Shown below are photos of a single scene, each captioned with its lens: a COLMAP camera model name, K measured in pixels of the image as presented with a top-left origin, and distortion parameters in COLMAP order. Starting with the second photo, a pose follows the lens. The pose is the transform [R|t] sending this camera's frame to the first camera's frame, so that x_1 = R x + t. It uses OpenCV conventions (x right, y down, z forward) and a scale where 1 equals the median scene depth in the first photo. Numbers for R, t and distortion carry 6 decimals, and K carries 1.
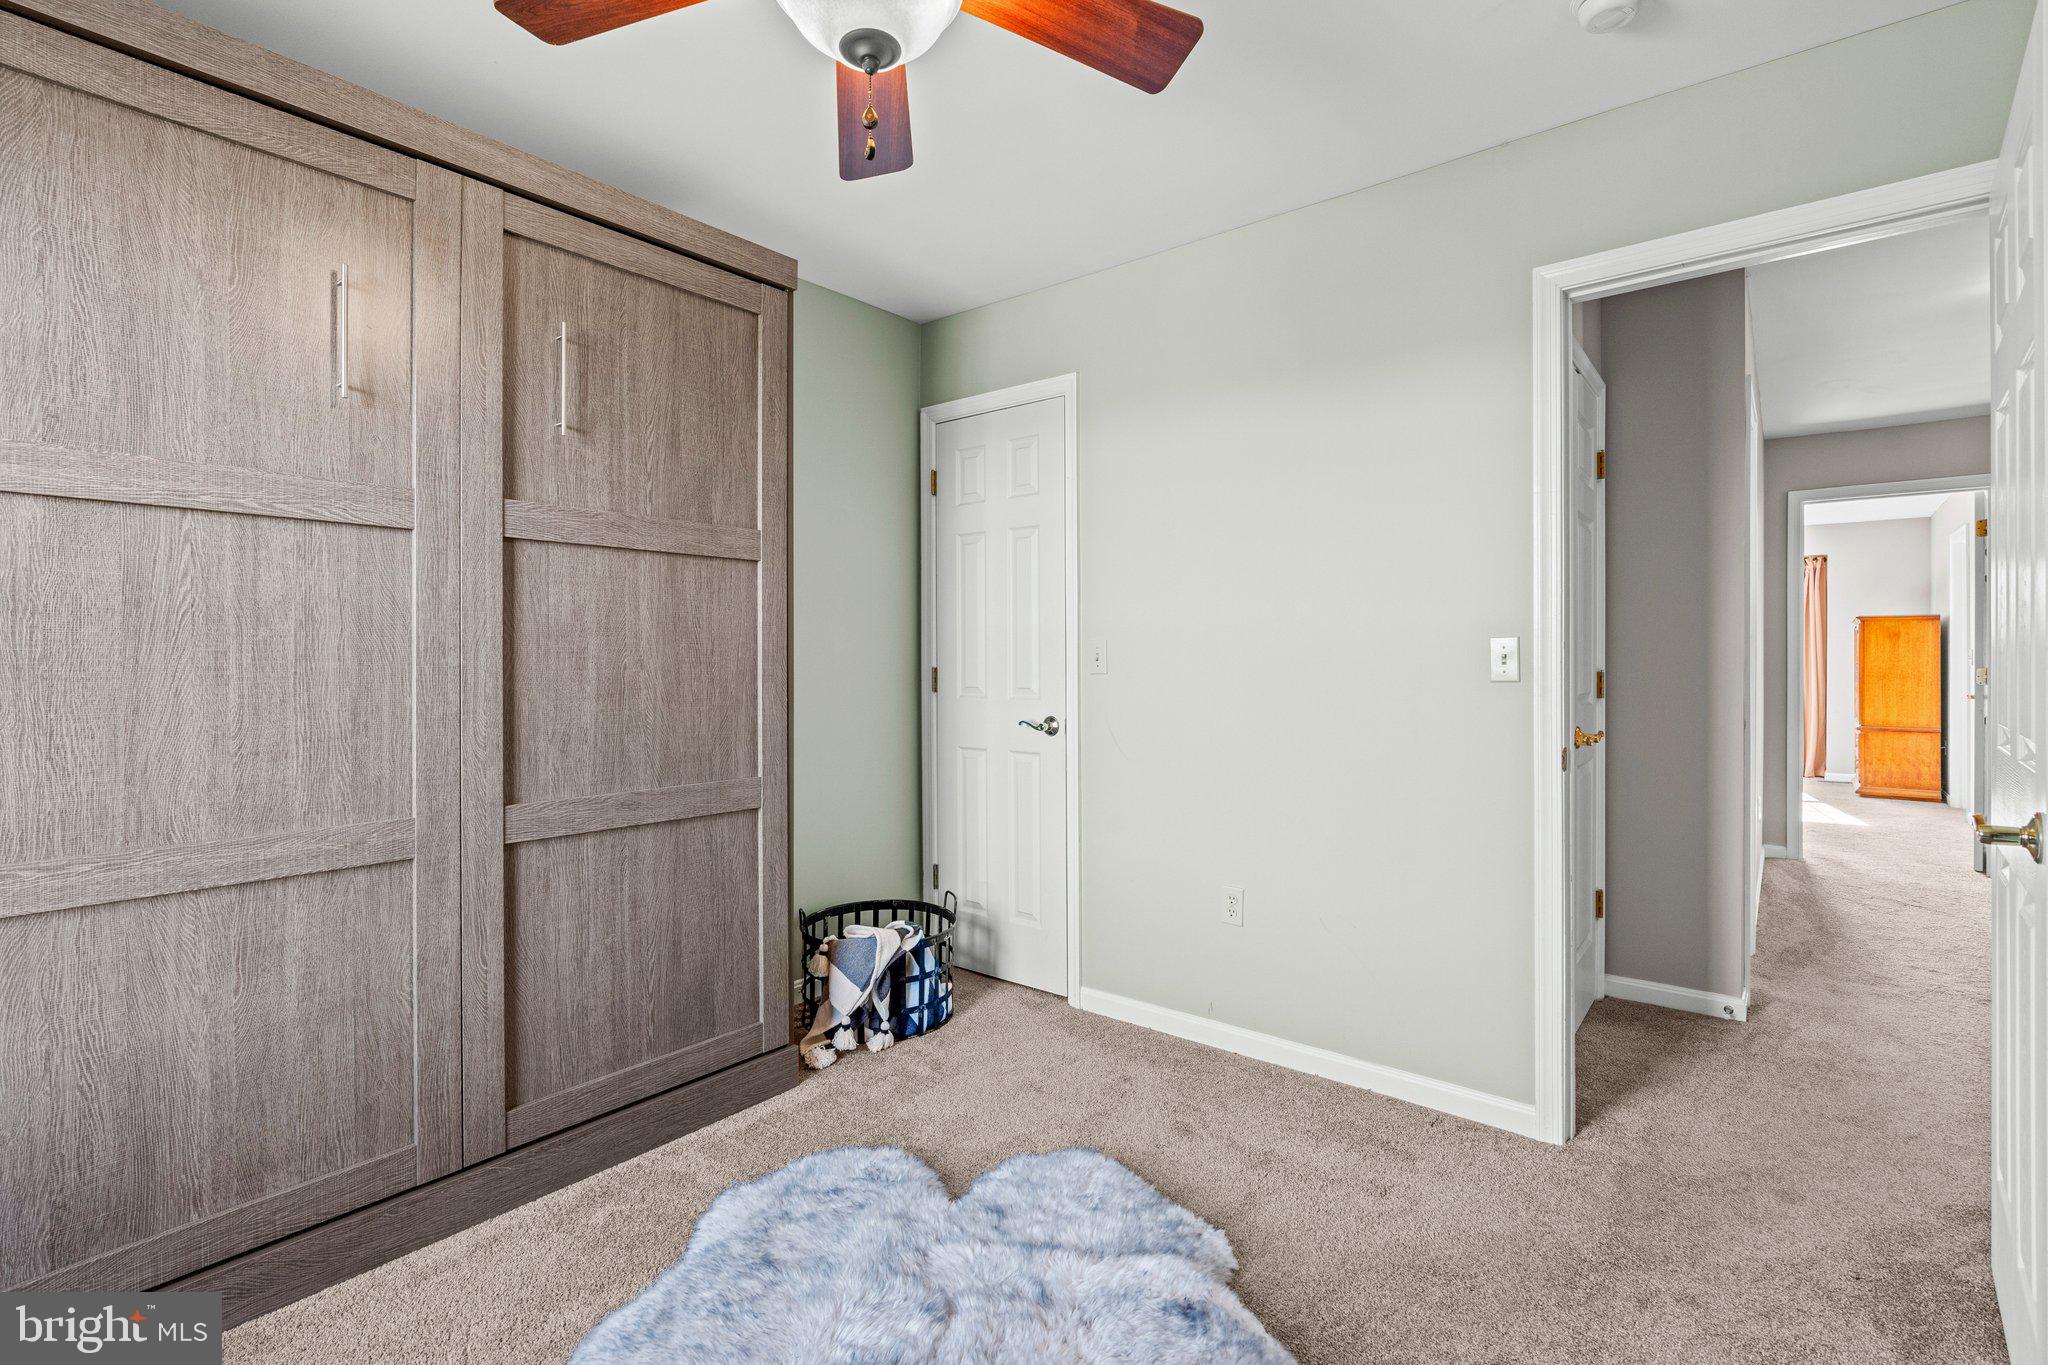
lens RADIAL K [[926.7, 0, 1047.8], [0, 926.7, 658.7], [0, 0, 1]] dist [-0.007885, 0.001325]
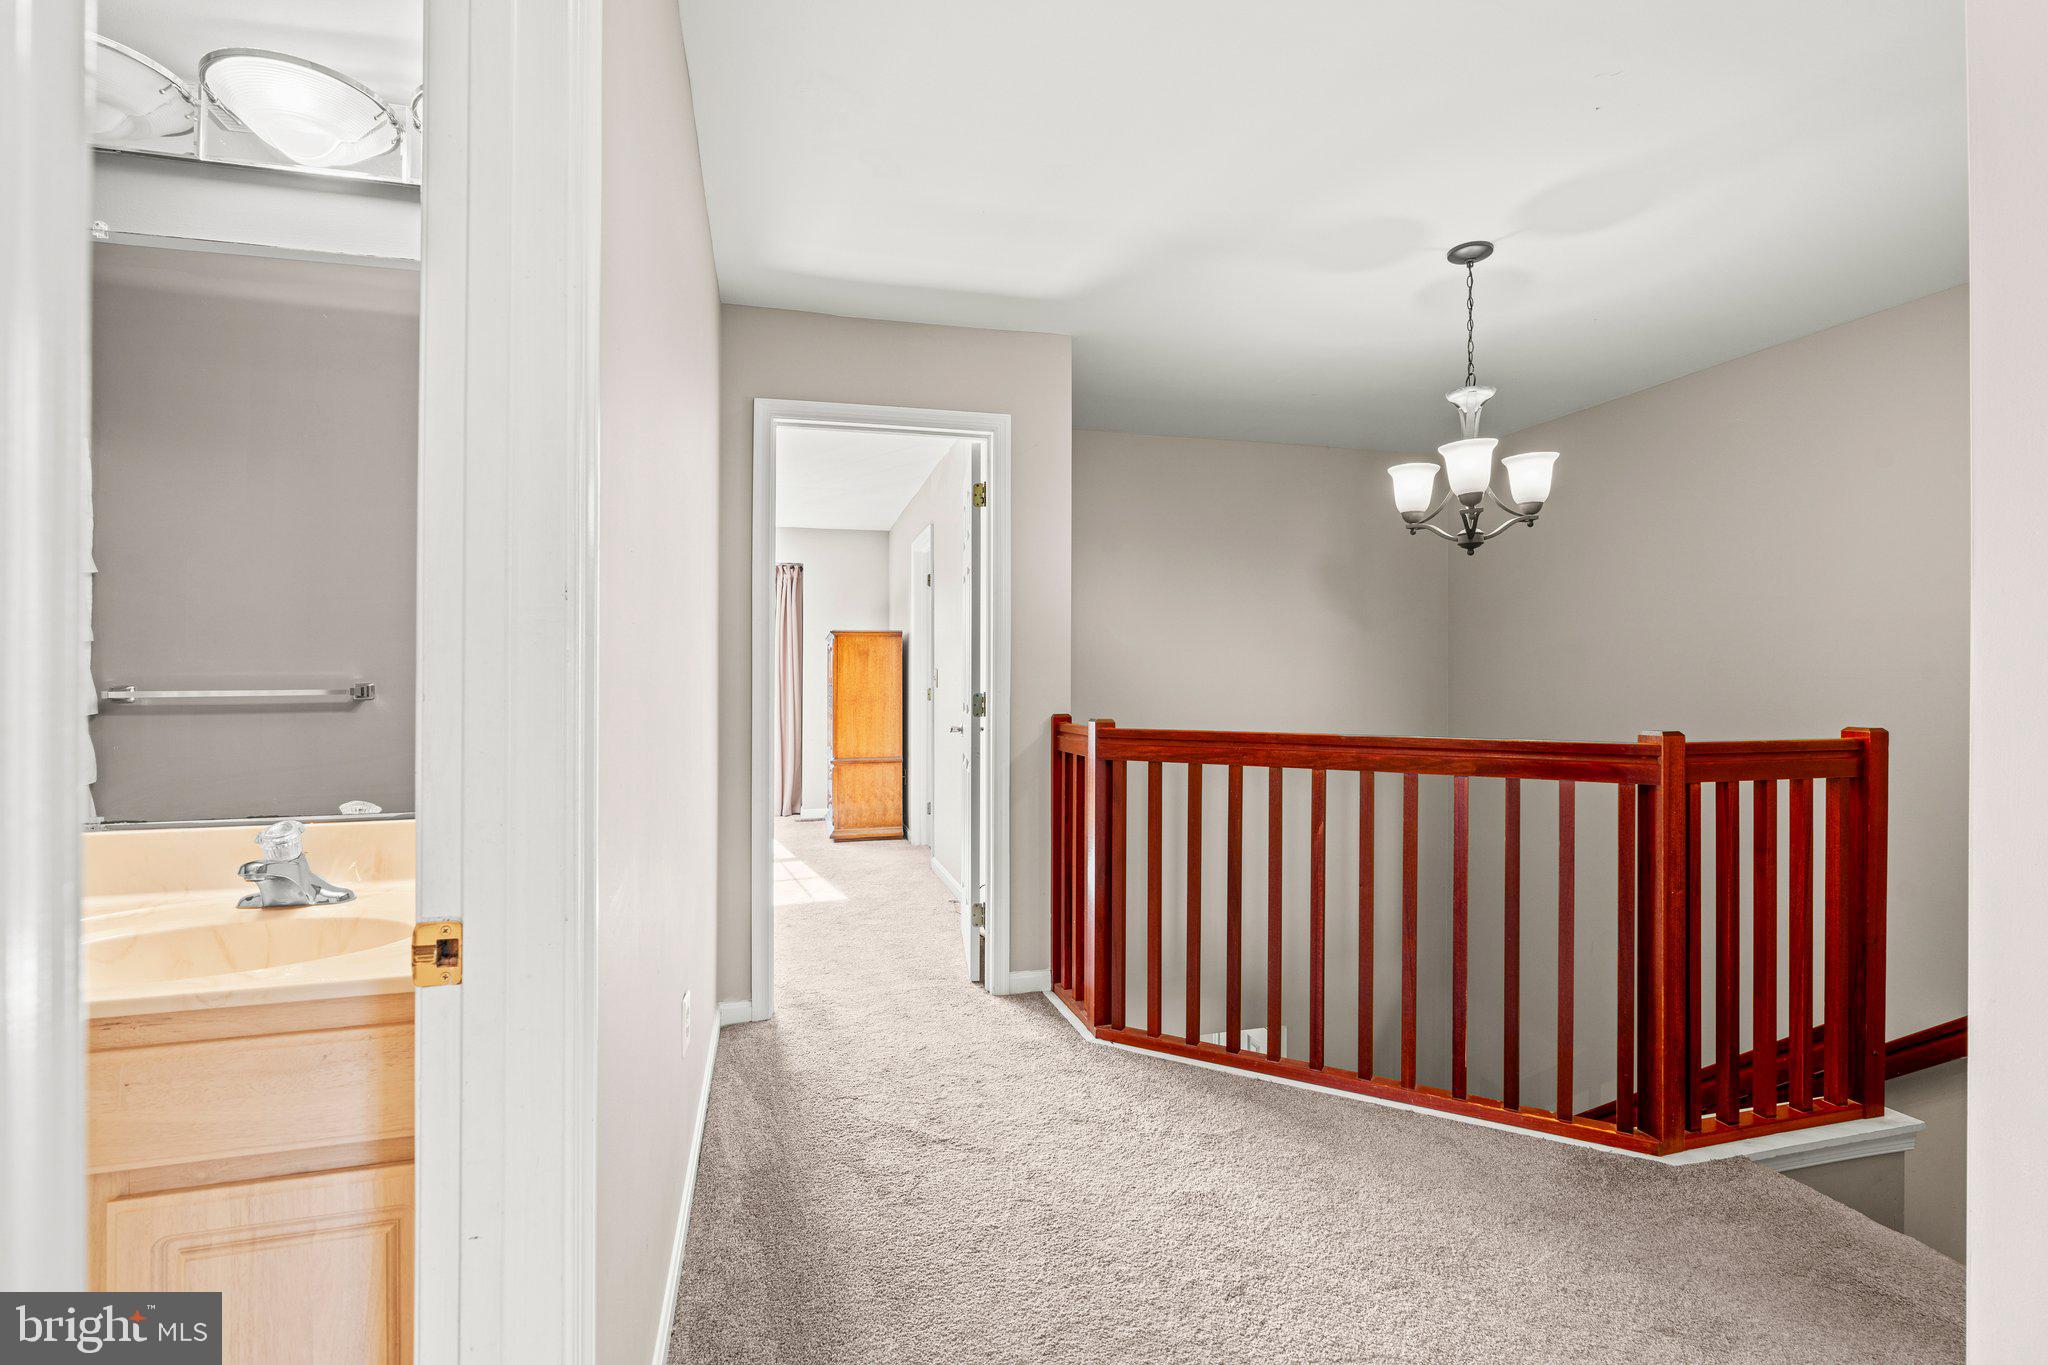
lens RADIAL K [[926.7, 0, 1028.3], [0, 926.7, 674.5], [0, 0, 1]] dist [-0.007885, 0.001325]
pose [[0.587766, 0.005423, 0.809013, 0.524283], [0.001310, 0.999970, -0.007655, 0.002823], [-0.809030, 0.005559, 0.587741, 0.626186]]
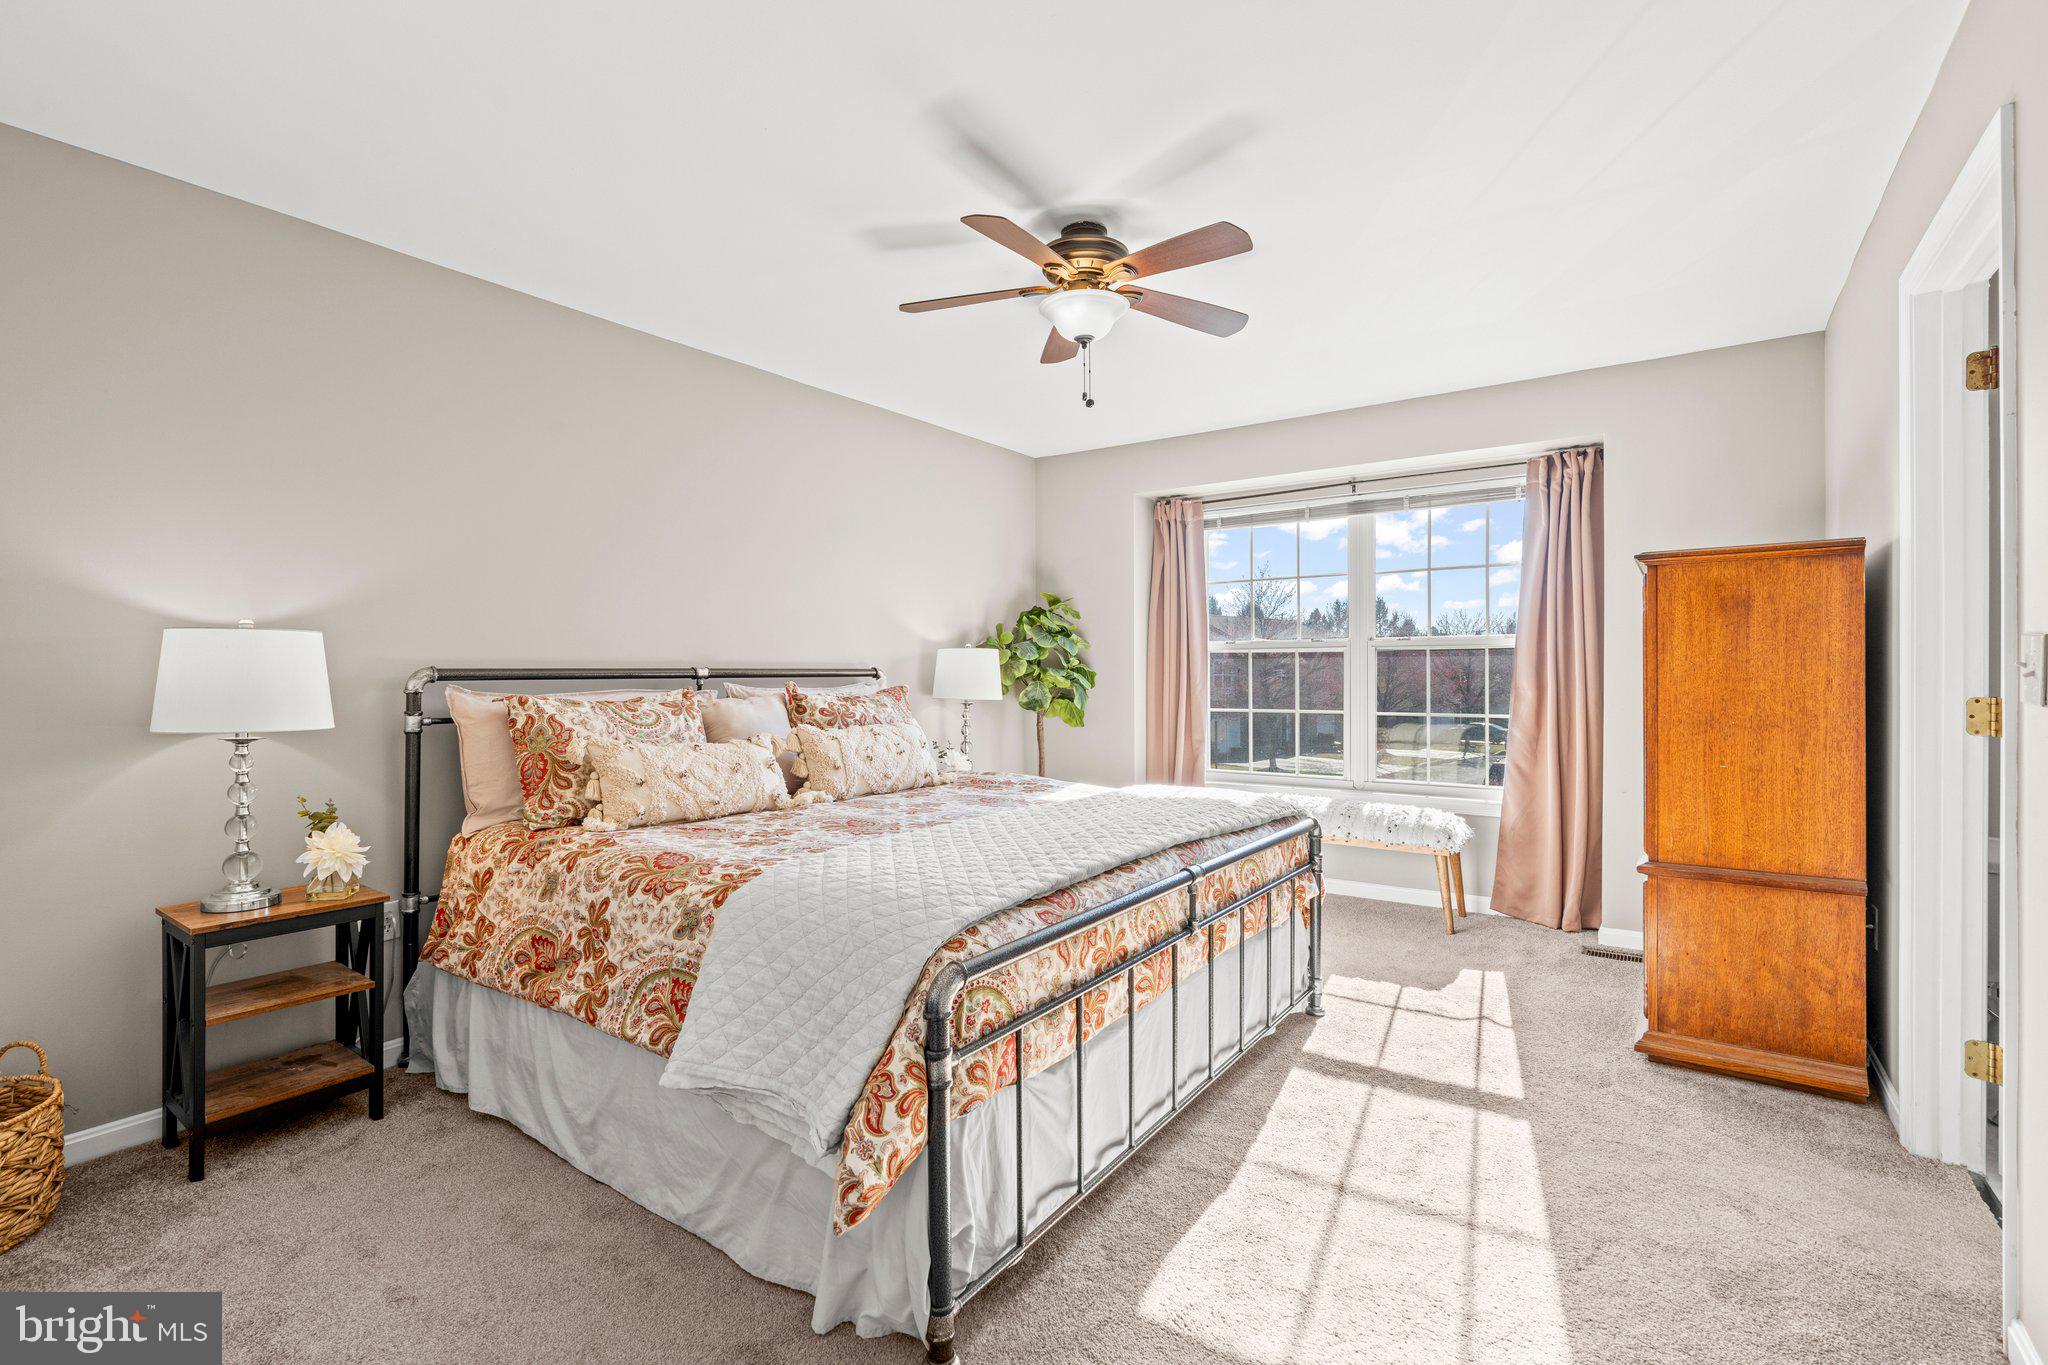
lens RADIAL K [[926.7, 0, 1019.8], [0, 926.7, 675.0], [0, 0, 1]] dist [-0.007885, 0.001325]
pose [[0.997728, -0.003597, 0.067271, 1.104719], [0.003437, 0.999991, 0.002493, -0.001459], [-0.067280, -0.002256, 0.997732, 1.185254]]
